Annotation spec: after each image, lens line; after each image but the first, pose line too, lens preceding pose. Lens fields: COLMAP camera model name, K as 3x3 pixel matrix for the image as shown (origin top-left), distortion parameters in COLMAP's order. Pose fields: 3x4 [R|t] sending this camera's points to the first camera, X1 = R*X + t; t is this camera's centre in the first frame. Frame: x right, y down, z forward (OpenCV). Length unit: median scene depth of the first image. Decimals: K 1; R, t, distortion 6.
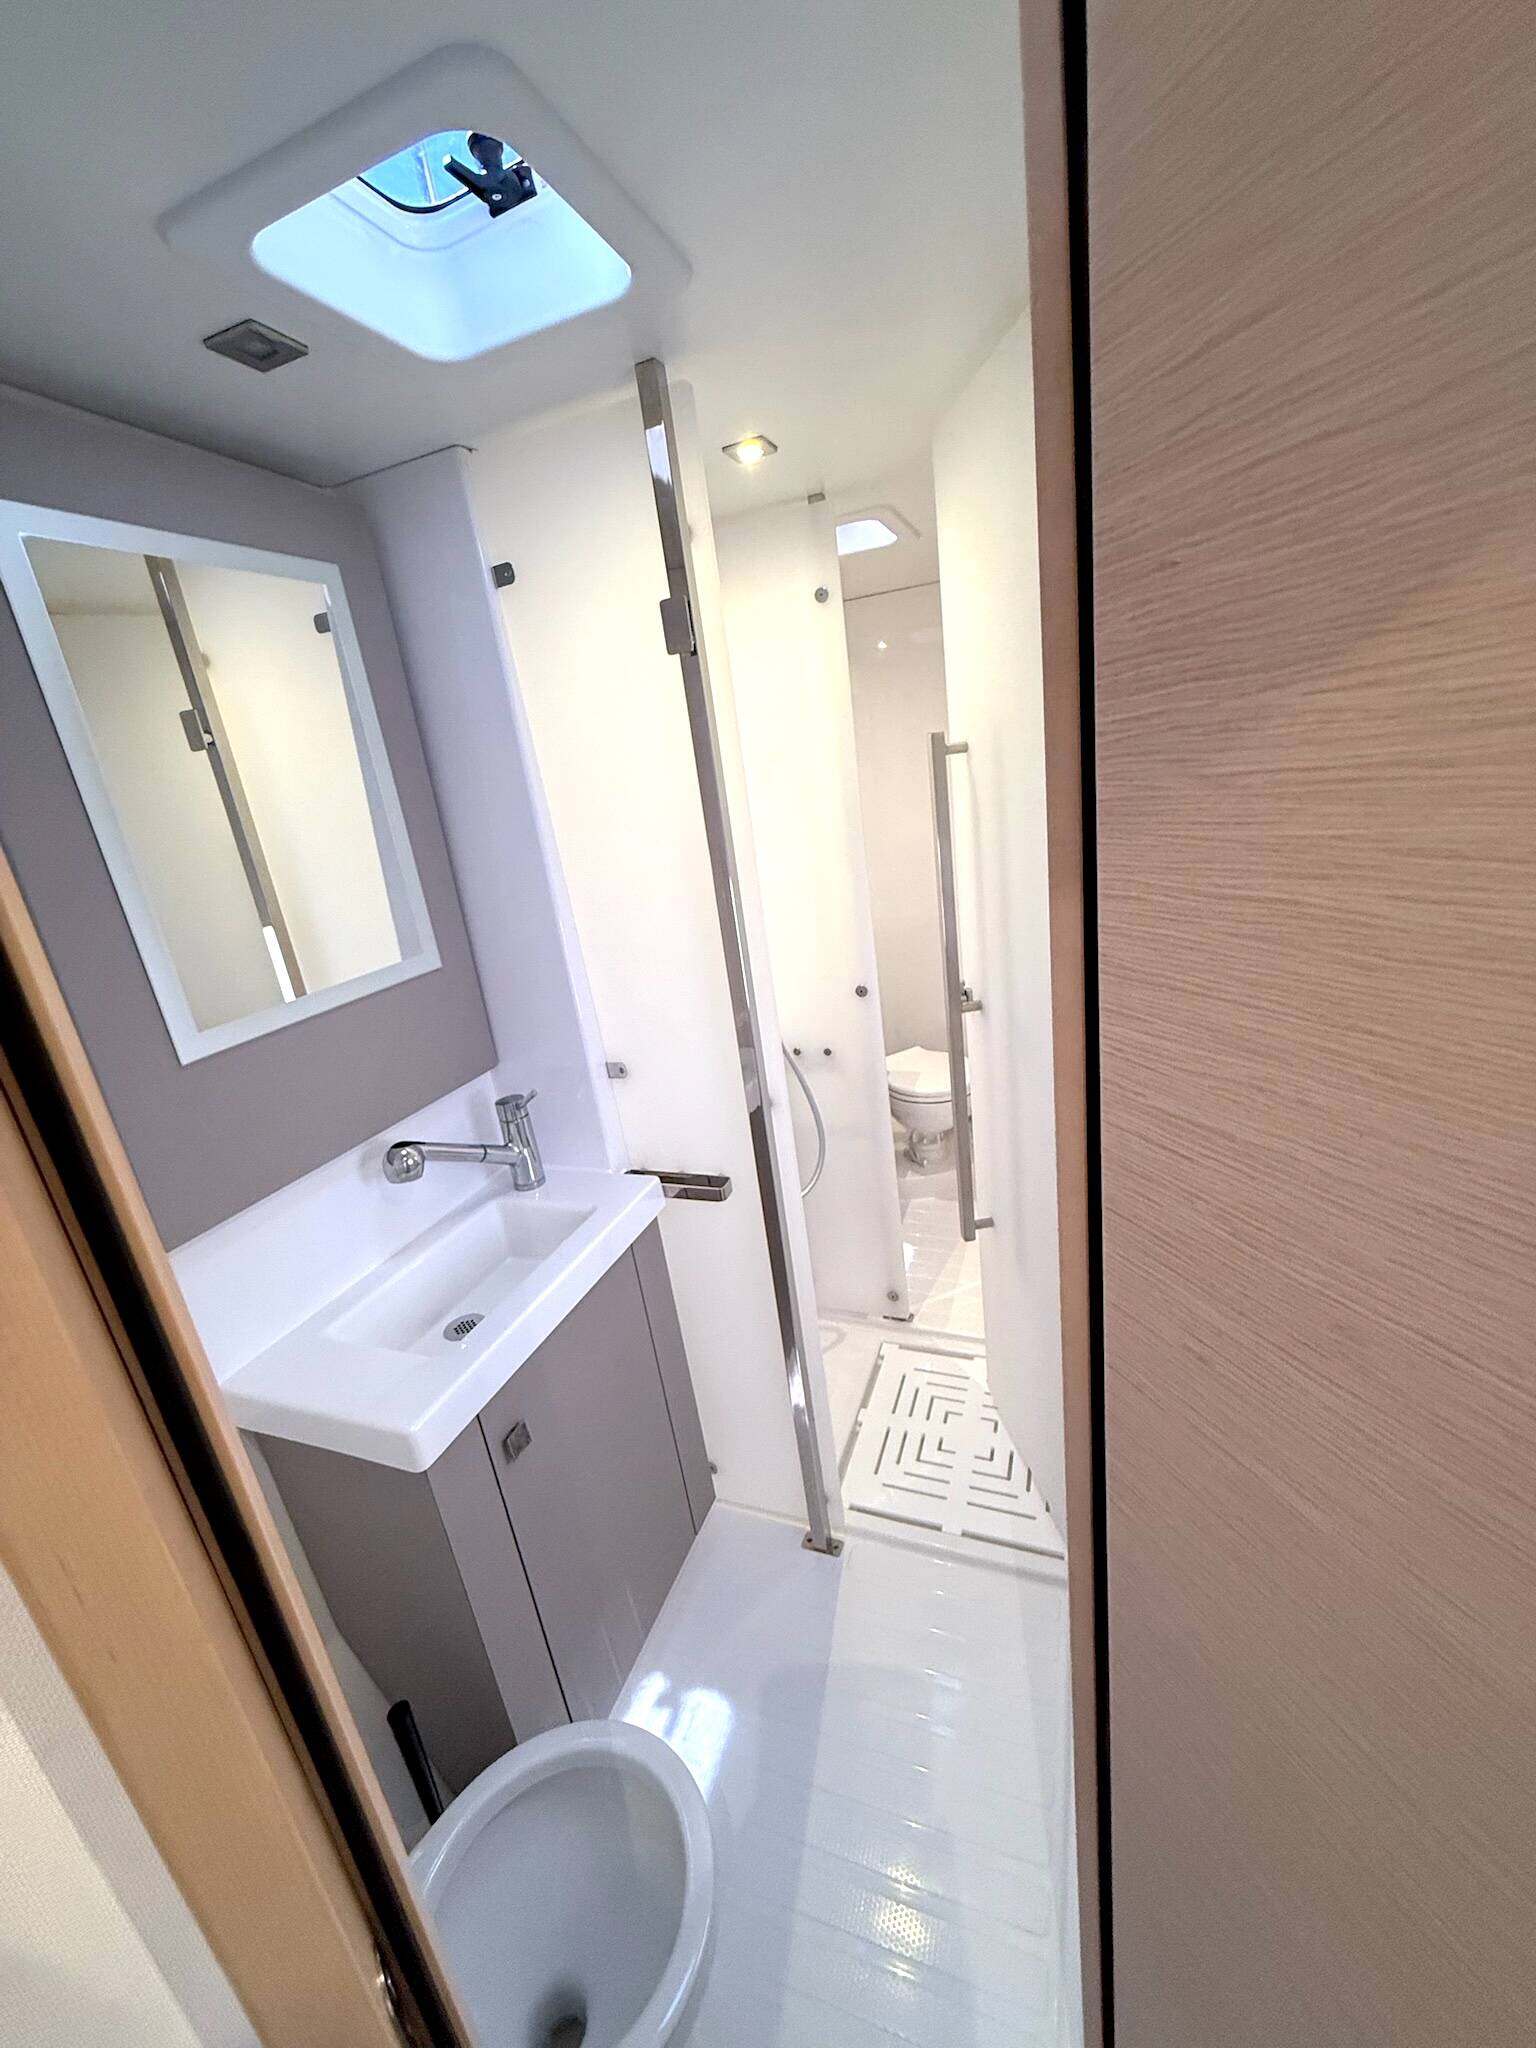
lens RADIAL K [[818.1, 0, 765.2], [0, 818.1, 1024.0], [0, 0, 1]] dist [0.001030, -0.000098]
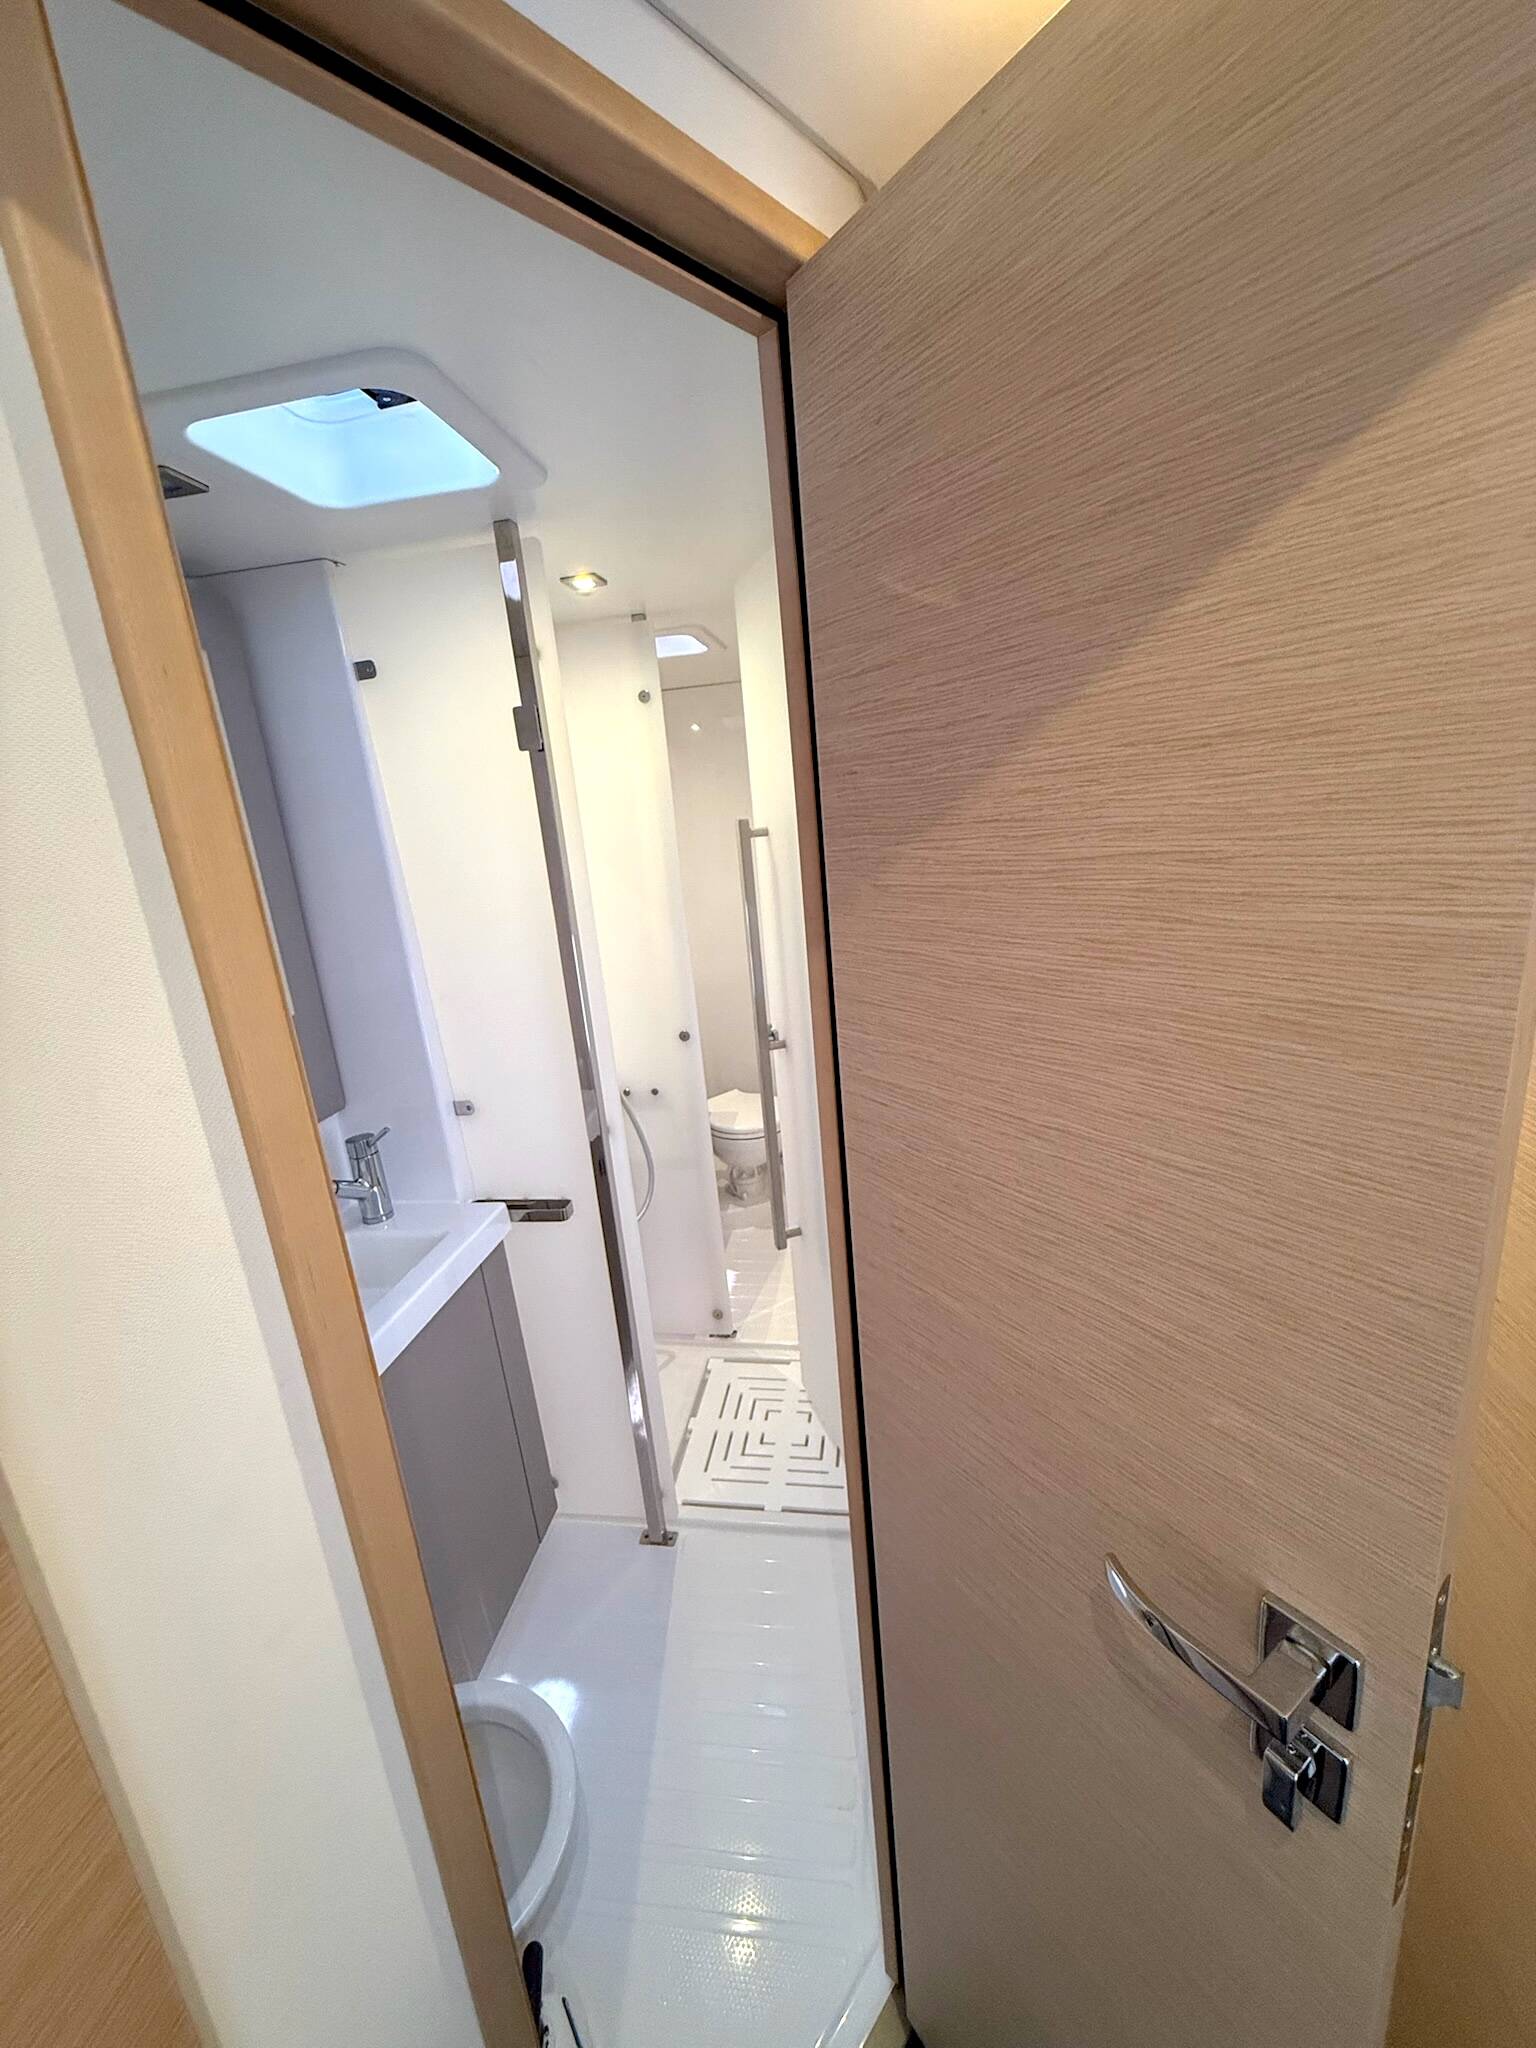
lens RADIAL K [[818.1, 0, 762.0], [0, 818.1, 1022.7], [0, 0, 1]] dist [0.001030, -0.000098]
pose [[0.976818, -0.010043, 0.213834, -0.024737], [0.025249, 0.997332, -0.068495, 0.028254], [-0.212576, 0.072306, 0.974466, -0.163300]]
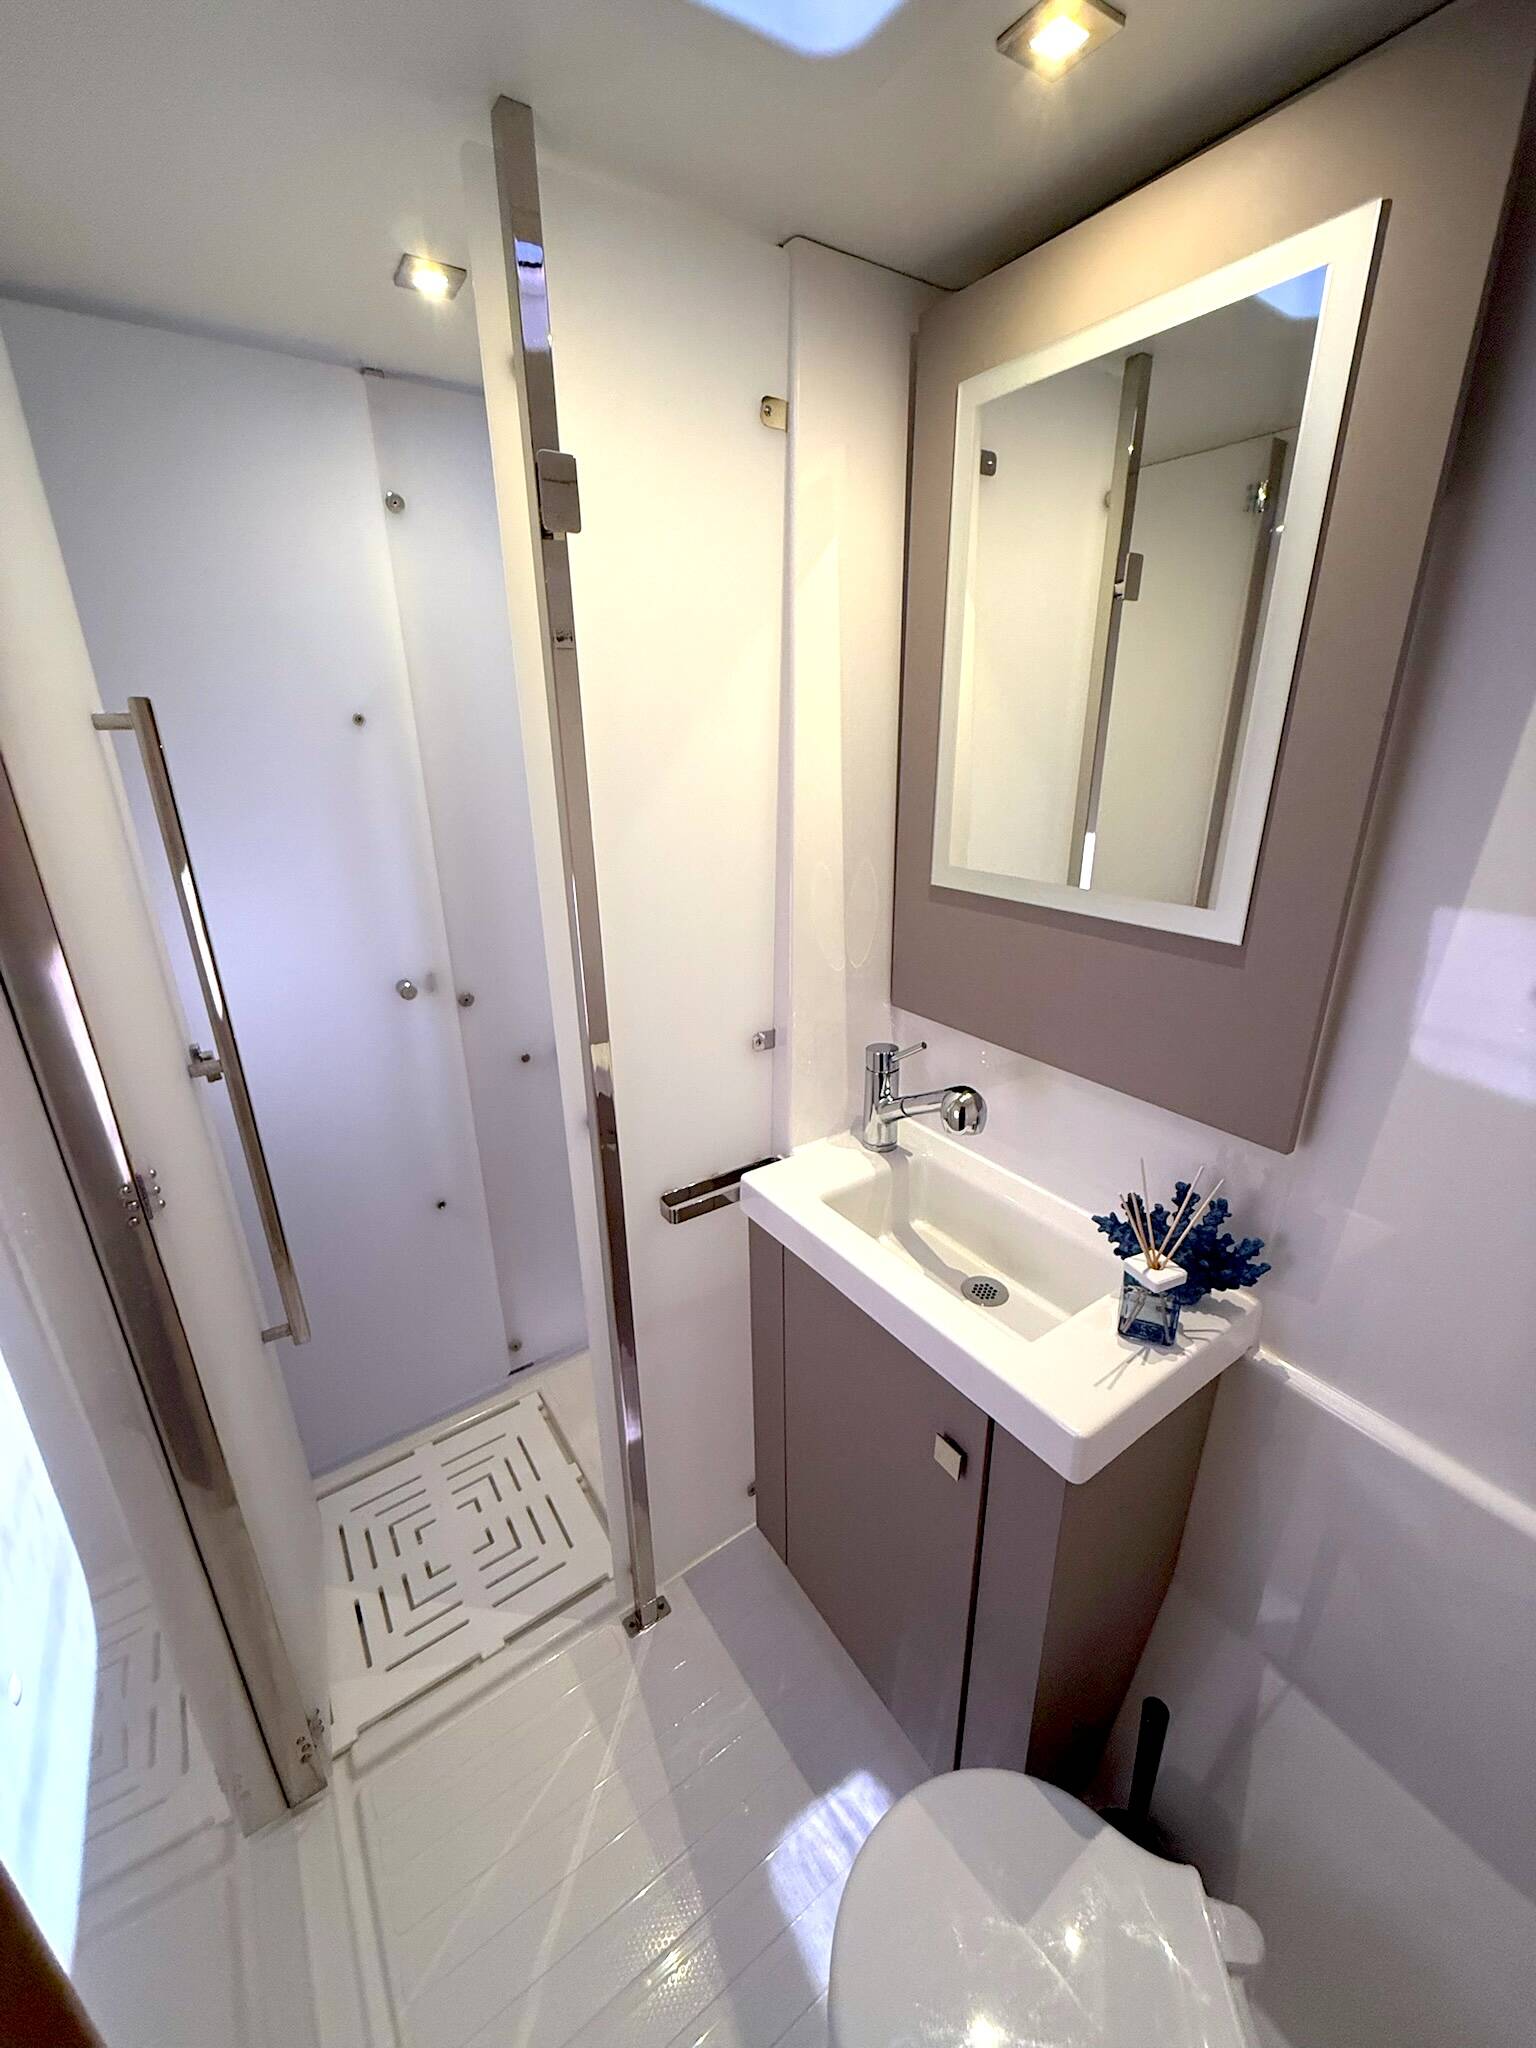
lens RADIAL K [[818.1, 0, 771.8], [0, 818.1, 1018.2], [0, 0, 1]] dist [0.001030, -0.000098]
pose [[-0.560031, 0.404703, -0.722897, 0.577688], [-0.164679, 0.800776, 0.575880, -0.604642], [0.811939, 0.441557, -0.381814, 1.695751]]
